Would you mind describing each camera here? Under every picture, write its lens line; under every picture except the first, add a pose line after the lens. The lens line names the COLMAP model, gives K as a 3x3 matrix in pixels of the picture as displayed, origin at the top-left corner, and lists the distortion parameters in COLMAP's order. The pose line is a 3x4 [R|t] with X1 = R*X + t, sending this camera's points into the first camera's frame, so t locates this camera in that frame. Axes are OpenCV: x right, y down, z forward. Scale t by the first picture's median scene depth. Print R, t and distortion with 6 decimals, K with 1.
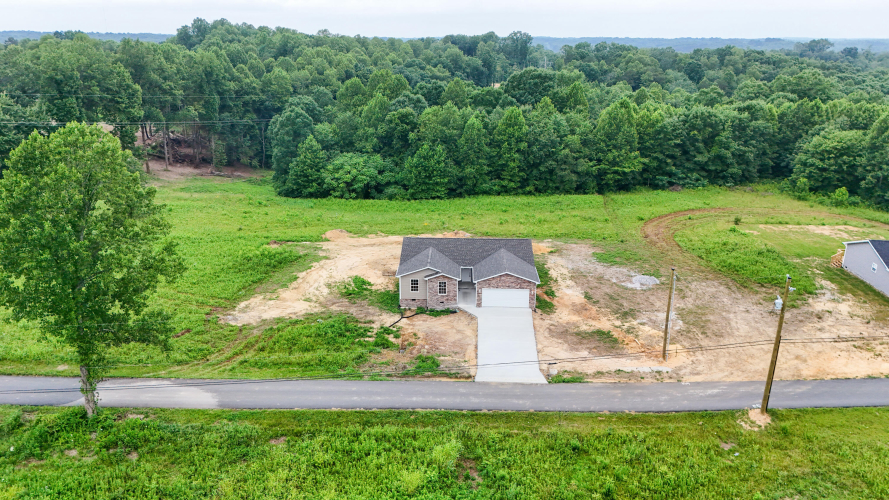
lens RADIAL K [[654.6, 0, 444.5], [0, 654.6, 250.0], [0, 0, 1]] dist [0.067291, -0.003233]
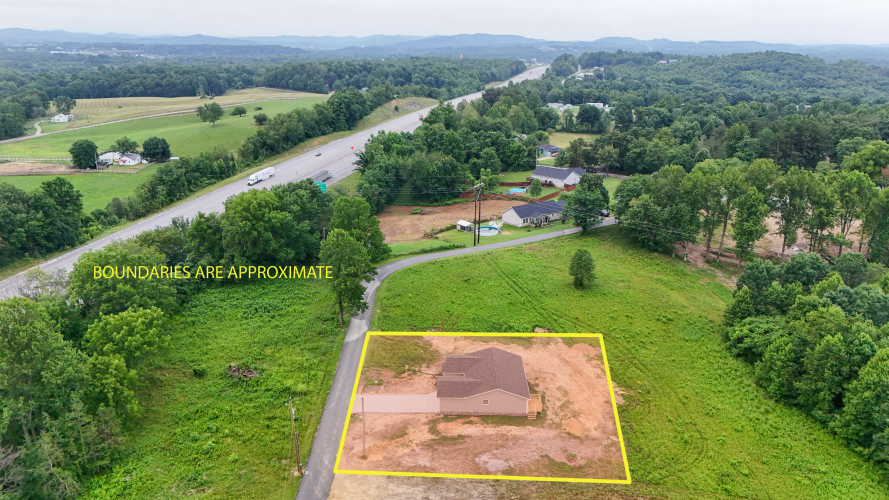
lens RADIAL K [[654.6, 0, 444.5], [0, 654.6, 250.0], [0, 0, 1]] dist [0.067291, -0.003233]
pose [[0.008442, 0.295238, -0.955387, 1.577203], [-0.303661, 0.911059, 0.278856, -0.729513], [0.952743, 0.287759, 0.097344, 0.792929]]
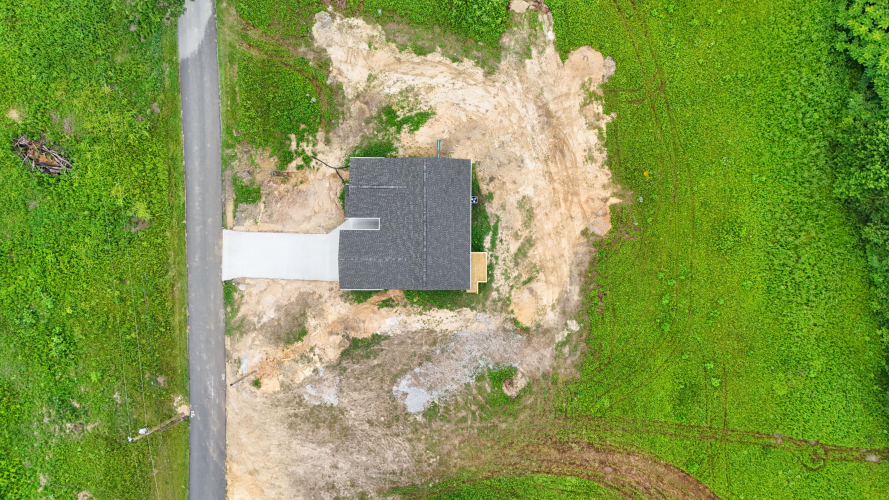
lens RADIAL K [[654.6, 0, 444.5], [0, 654.6, 250.0], [0, 0, 1]] dist [0.067291, -0.003233]
pose [[0.020778, 0.999784, -0.000785, 0.086262], [-0.299248, 0.006969, 0.954150, -1.094650], [0.953949, -0.019590, 0.299329, 0.868396]]
